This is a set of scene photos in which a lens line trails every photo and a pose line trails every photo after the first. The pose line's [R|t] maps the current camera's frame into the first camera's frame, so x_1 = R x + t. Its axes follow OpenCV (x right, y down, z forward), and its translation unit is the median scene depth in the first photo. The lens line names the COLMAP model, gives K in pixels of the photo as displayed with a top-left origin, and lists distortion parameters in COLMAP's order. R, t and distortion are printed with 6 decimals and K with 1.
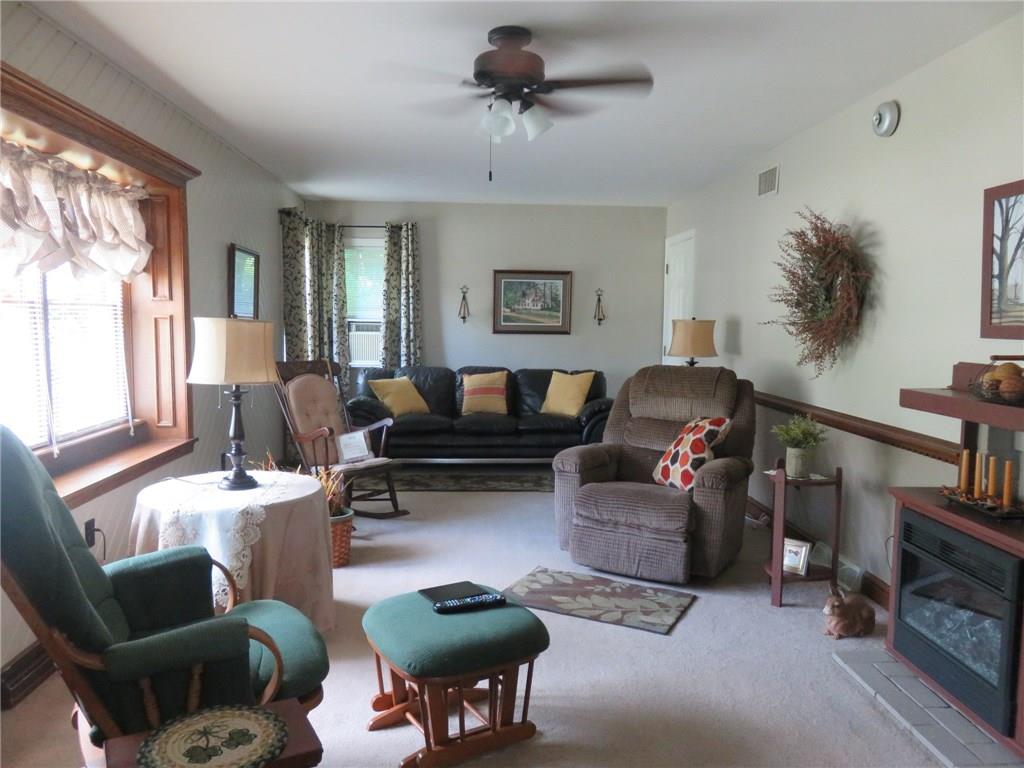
lens RADIAL K [[753.2, 0, 512.0], [0, 753.2, 384.0], [0, 0, 1]] dist [-0.008107, -0.003626]
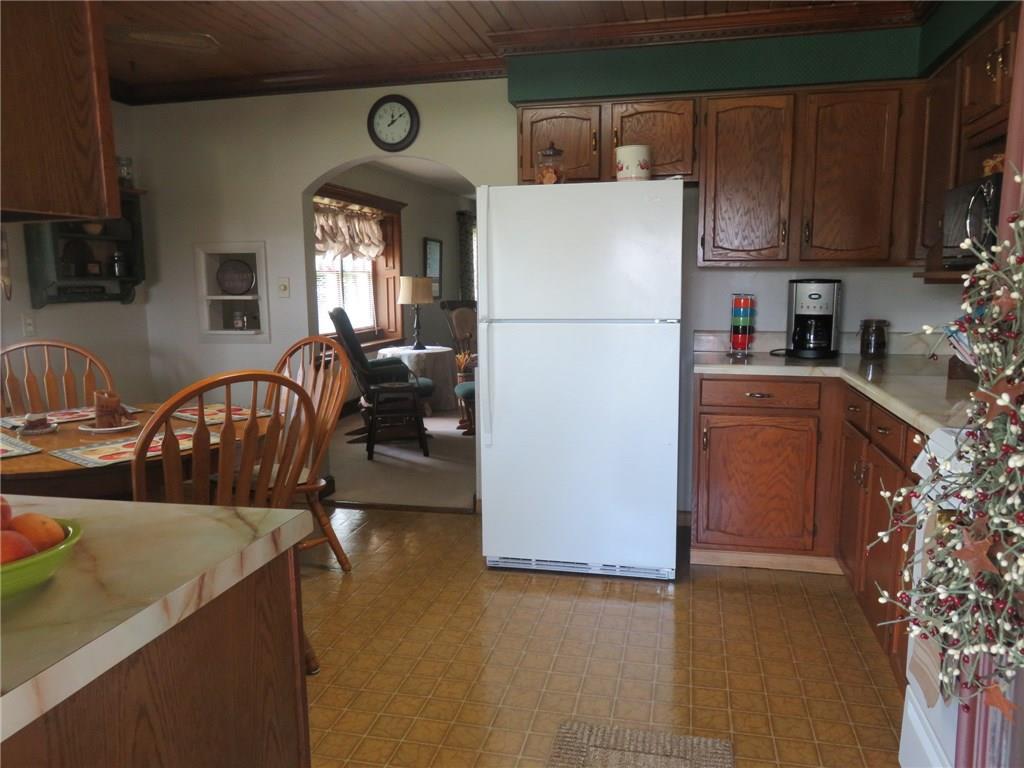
lens RADIAL K [[753.2, 0, 512.0], [0, 753.2, 384.0], [0, 0, 1]] dist [-0.008107, -0.003626]
pose [[0.957731, 0.020706, -0.286919, 0.495616], [-0.006223, 0.998664, 0.051296, 0.103935], [0.287597, -0.047342, 0.956581, -0.974879]]
